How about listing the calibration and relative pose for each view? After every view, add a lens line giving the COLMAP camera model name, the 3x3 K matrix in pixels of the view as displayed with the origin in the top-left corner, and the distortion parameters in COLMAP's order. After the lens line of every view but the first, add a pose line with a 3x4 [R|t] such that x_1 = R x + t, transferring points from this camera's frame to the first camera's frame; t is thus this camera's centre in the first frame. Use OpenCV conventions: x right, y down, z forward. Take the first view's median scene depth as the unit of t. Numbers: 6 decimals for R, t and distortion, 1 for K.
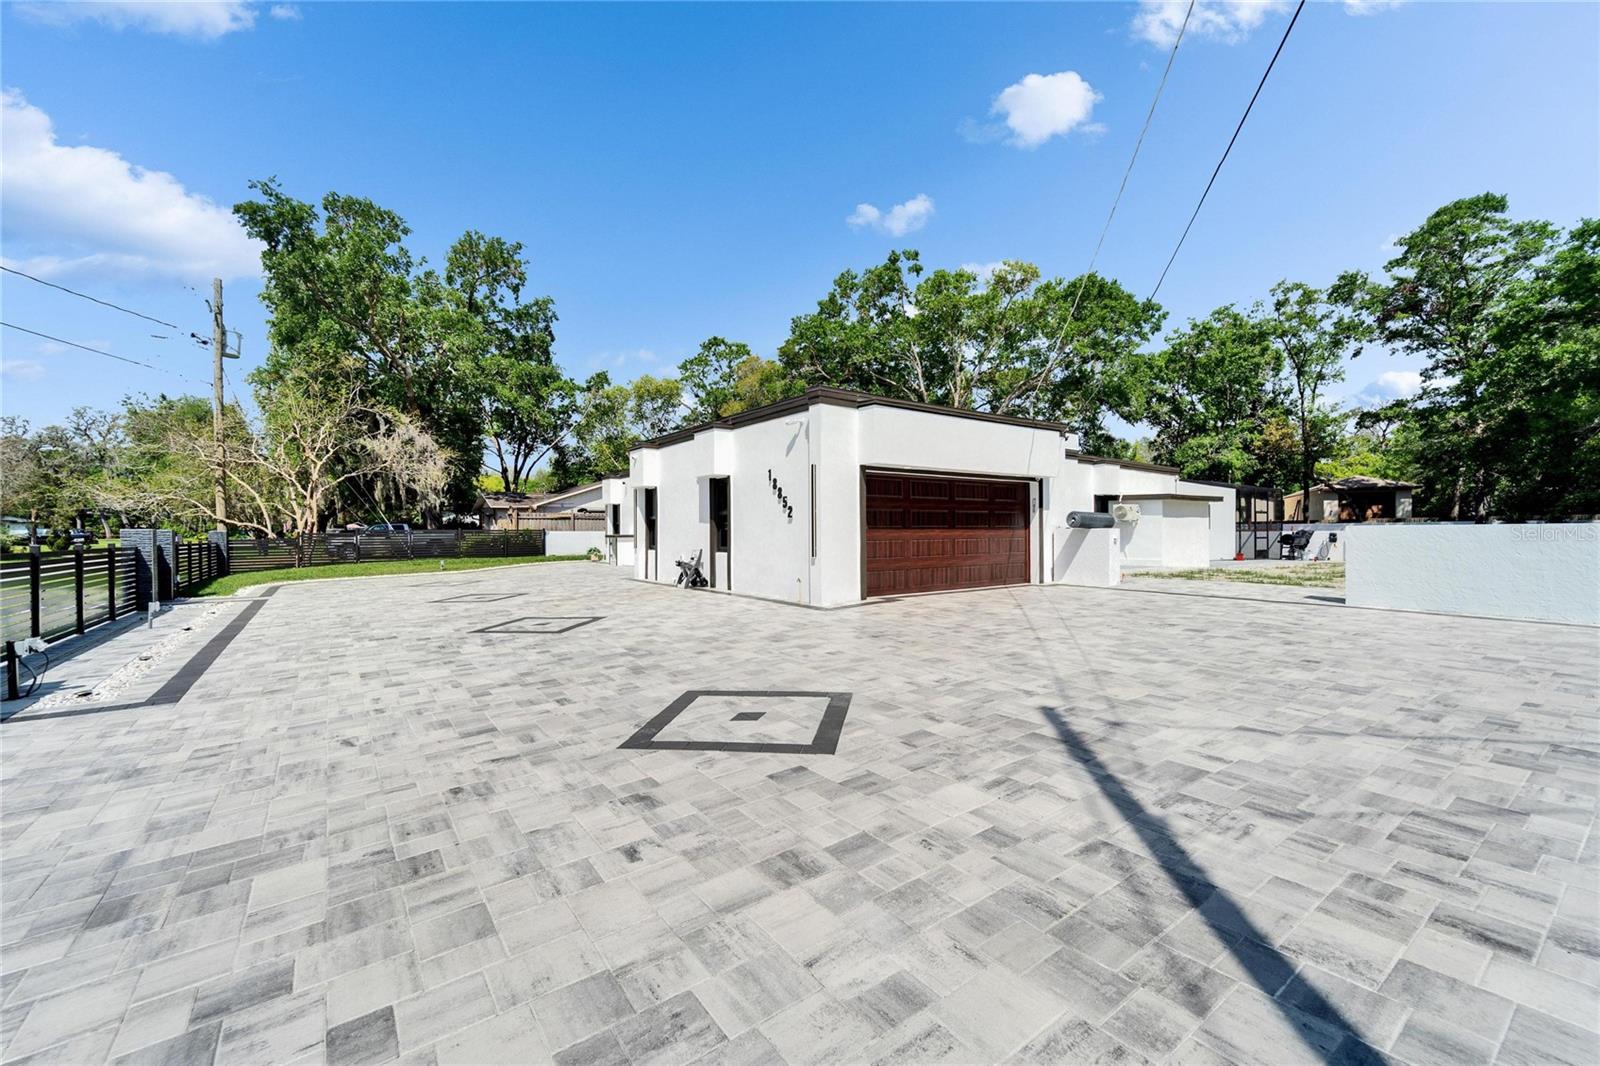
lens RADIAL K [[658.0, 0, 787.4], [0, 658.0, 533.4], [0, 0, 1]] dist [0.004462, -0.002645]
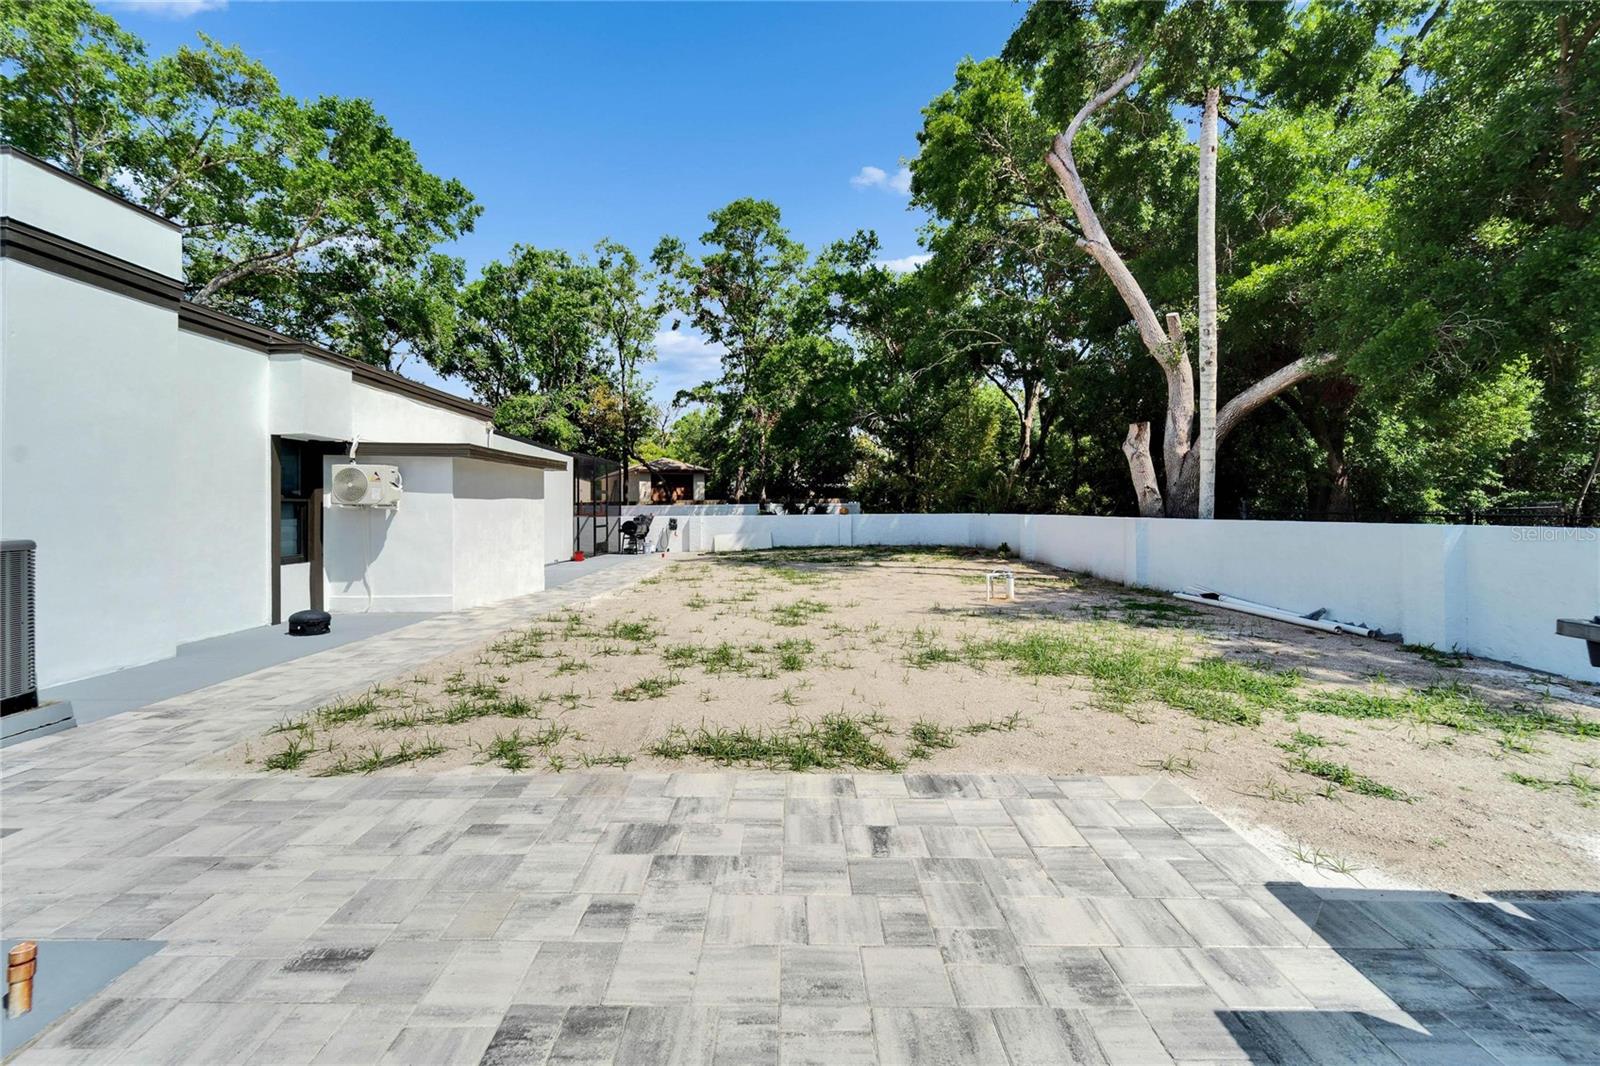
lens RADIAL K [[658.0, 0, 793.0], [0, 658.0, 498.4], [0, 0, 1]] dist [0.004462, -0.002645]
pose [[0.581100, 0.009069, 0.813782, 0.198621], [0.008476, 0.999816, -0.017195, -0.008356], [-0.813788, 0.016890, 0.580916, 0.323757]]
